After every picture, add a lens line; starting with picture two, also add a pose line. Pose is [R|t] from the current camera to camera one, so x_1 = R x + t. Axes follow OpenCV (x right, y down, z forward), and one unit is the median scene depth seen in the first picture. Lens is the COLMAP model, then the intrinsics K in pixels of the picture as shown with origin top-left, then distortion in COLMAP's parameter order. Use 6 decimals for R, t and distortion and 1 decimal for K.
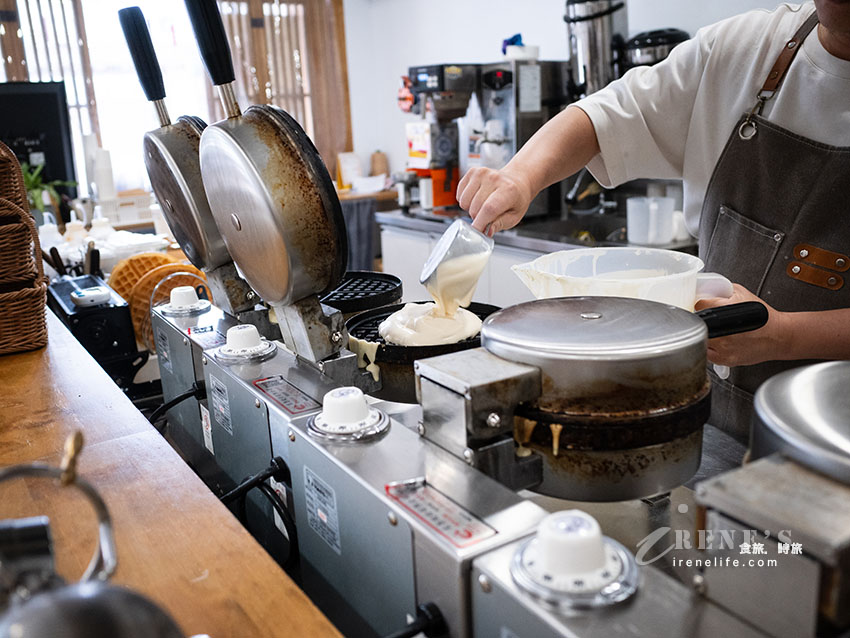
lens RADIAL K [[774.3, 0, 423.4], [0, 774.3, 317.7], [0, 0, 1]] dist [-0.010169, 0.000000]
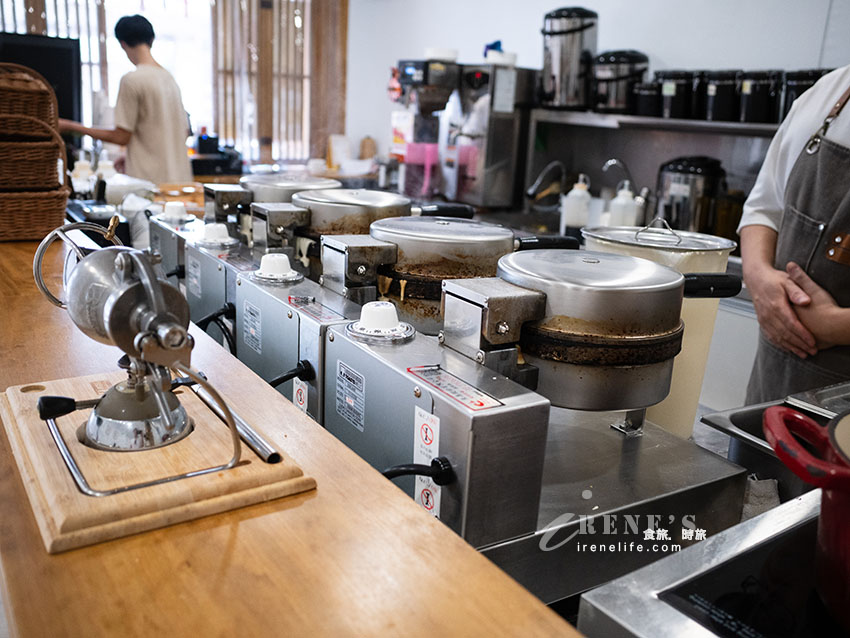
lens RADIAL K [[774.3, 0, 427.0], [0, 774.3, 320.4], [0, 0, 1]] dist [-0.010169, 0.000000]
pose [[0.994706, 0.099910, 0.024051, 0.032984], [-0.100037, 0.994975, 0.004133, 0.036237], [-0.023518, -0.006517, 0.999702, -0.103604]]
